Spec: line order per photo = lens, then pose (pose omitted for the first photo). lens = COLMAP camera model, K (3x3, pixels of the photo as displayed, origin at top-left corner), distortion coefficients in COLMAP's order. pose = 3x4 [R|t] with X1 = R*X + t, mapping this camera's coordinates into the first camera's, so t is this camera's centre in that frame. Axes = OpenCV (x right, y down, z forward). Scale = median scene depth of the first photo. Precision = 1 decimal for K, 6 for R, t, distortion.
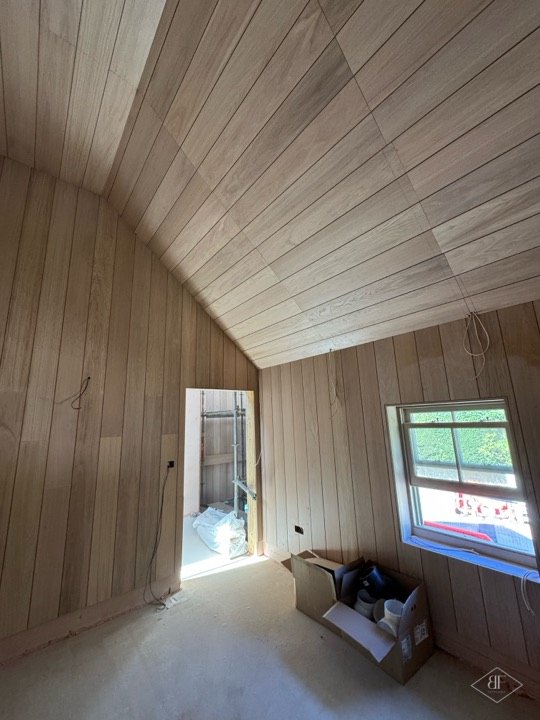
lens RADIAL K [[287.8, 0, 270.0], [0, 287.8, 360.0], [0, 0, 1]] dist [-0.000430, -0.000174]
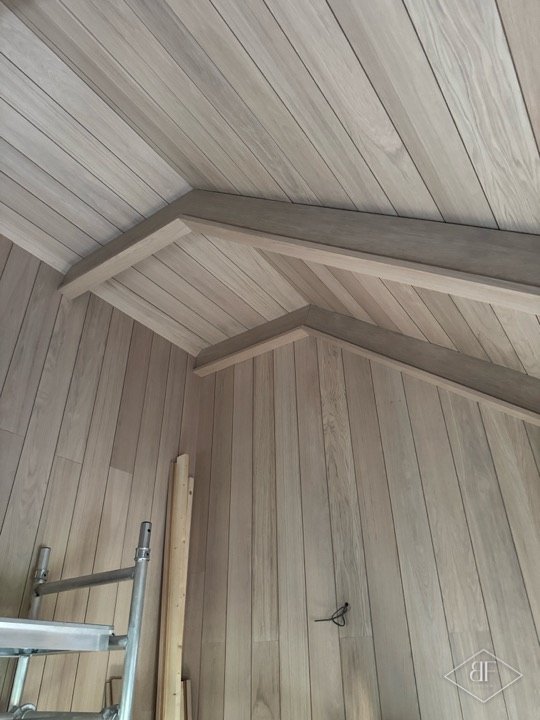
lens RADIAL K [[508.5, 0, 267.2], [0, 508.5, 362.6], [0, 0, 1]] dist [0.132688, -0.202457]
pose [[0.260905, -0.478354, -0.838514, 0.372062], [0.195057, 0.876805, -0.439506, 0.060602], [0.945453, -0.048888, 0.322069, 0.525270]]
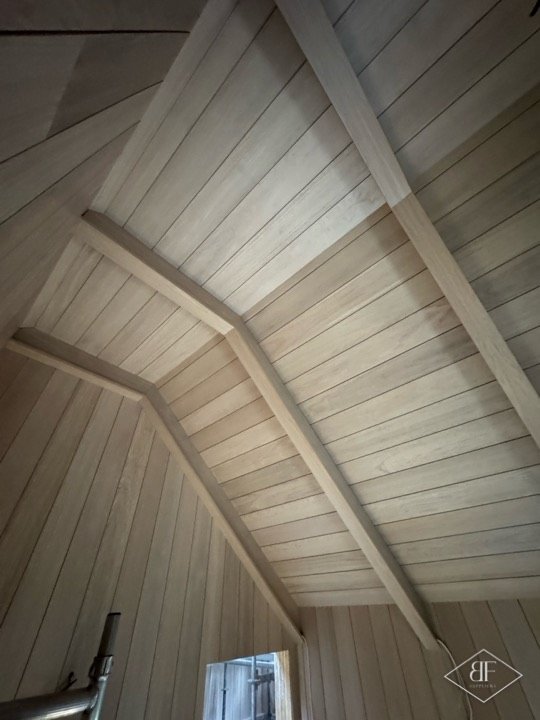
lens RADIAL K [[287.8, 0, 270.0], [0, 287.8, 360.0], [0, 0, 1]] dist [-0.000430, -0.000174]
pose [[0.990408, 0.092910, 0.102274, -0.323322], [-0.031252, 0.871625, -0.489176, -0.214809], [-0.134594, 0.481287, 0.866168, 0.103053]]
